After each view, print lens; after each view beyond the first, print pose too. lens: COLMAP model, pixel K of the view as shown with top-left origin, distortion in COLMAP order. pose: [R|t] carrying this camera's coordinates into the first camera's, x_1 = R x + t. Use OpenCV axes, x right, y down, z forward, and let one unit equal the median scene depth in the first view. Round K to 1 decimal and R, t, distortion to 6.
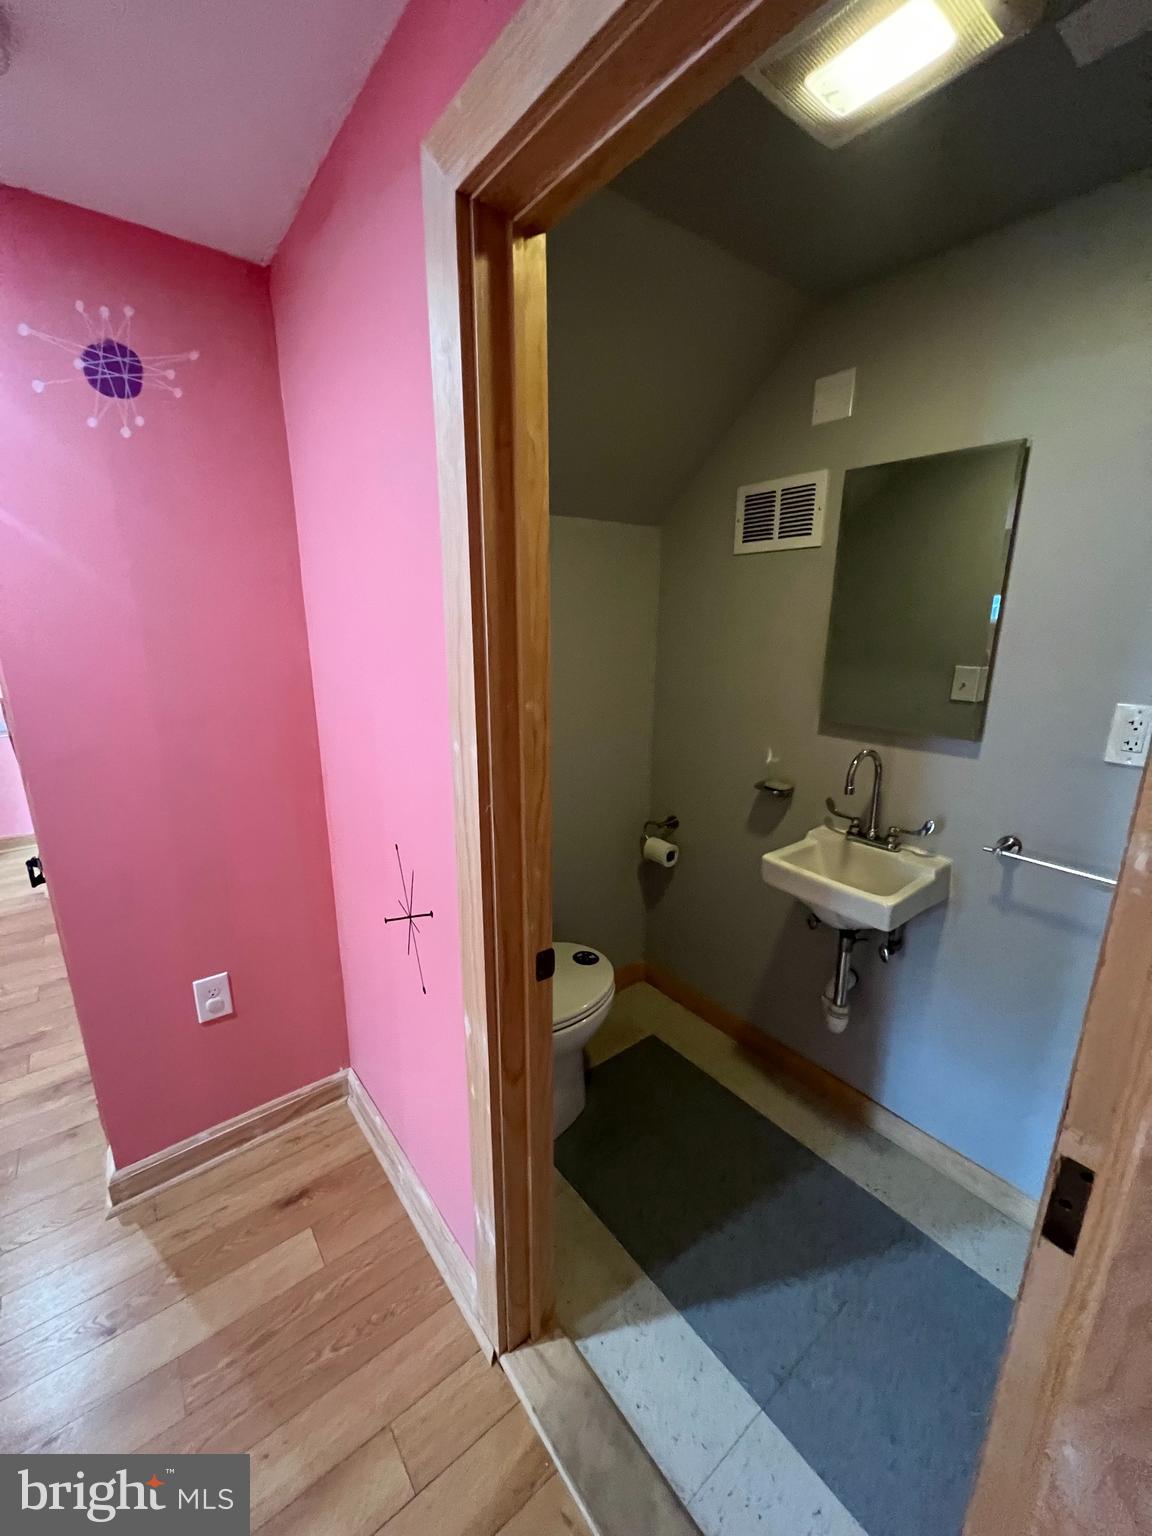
lens RADIAL K [[613.4, 0, 575.7], [0, 613.4, 768.5], [0, 0, 1]] dist [-0.003753, 0.000718]
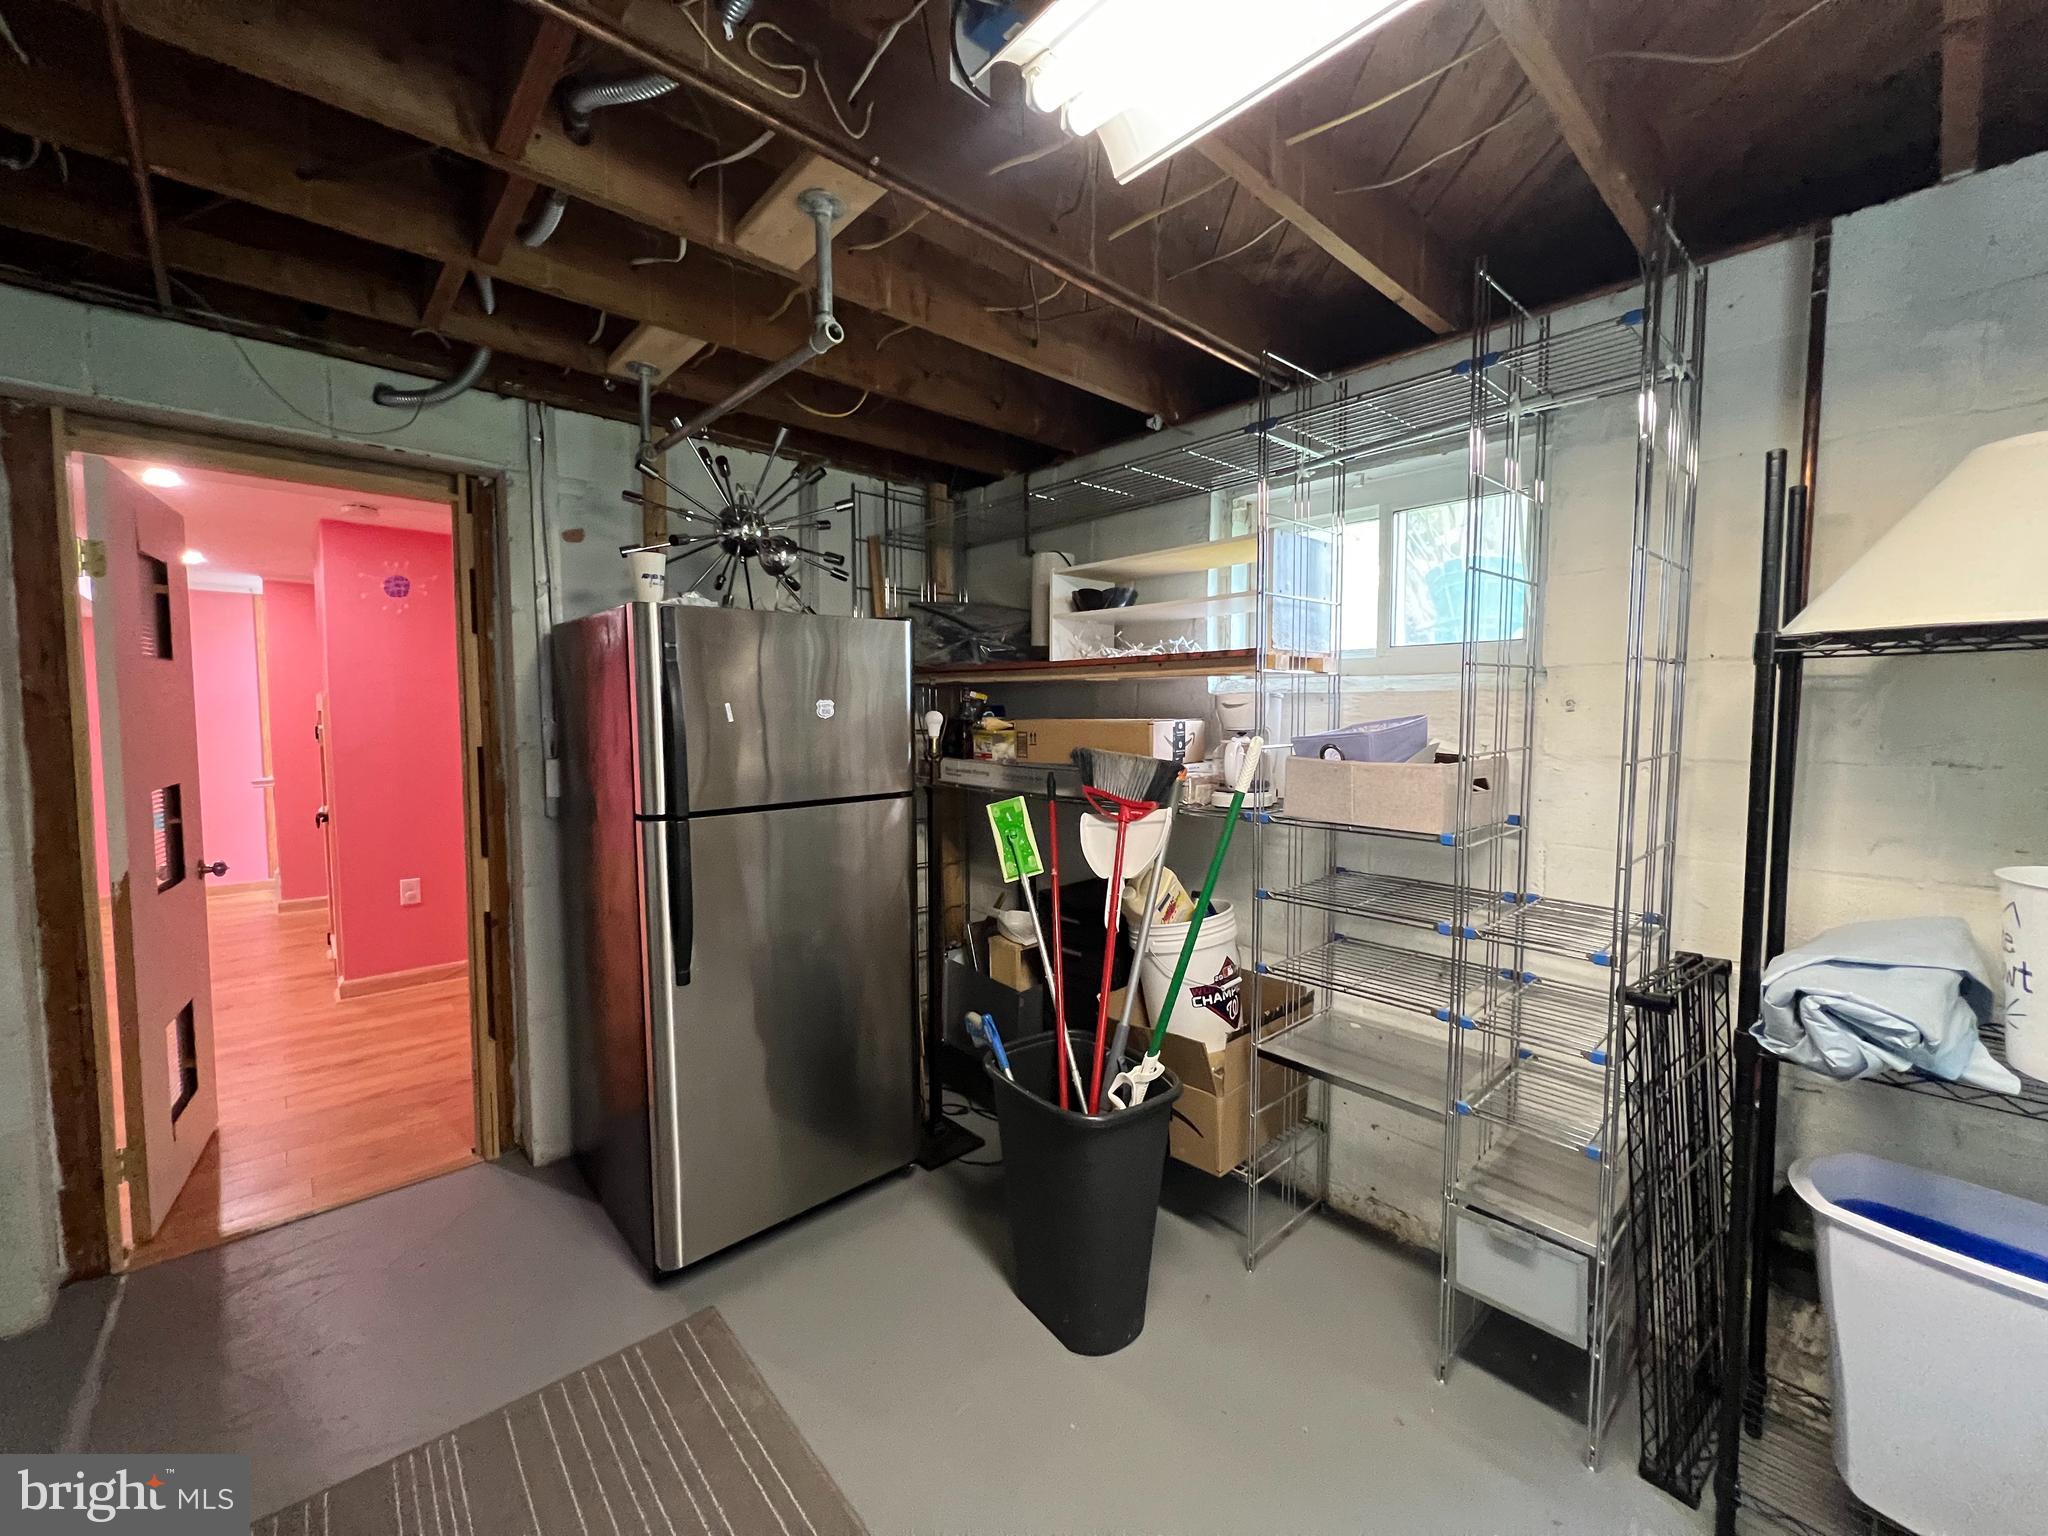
lens RADIAL K [[817.9, 0, 1024.3], [0, 817.9, 762.1], [0, 0, 1]] dist [-0.003753, 0.000718]
pose [[0.997065, -0.007699, 0.076171, 1.339219], [0.021596, 0.982809, -0.183356, 0.601600], [-0.073450, 0.184463, 0.980091, -2.032161]]
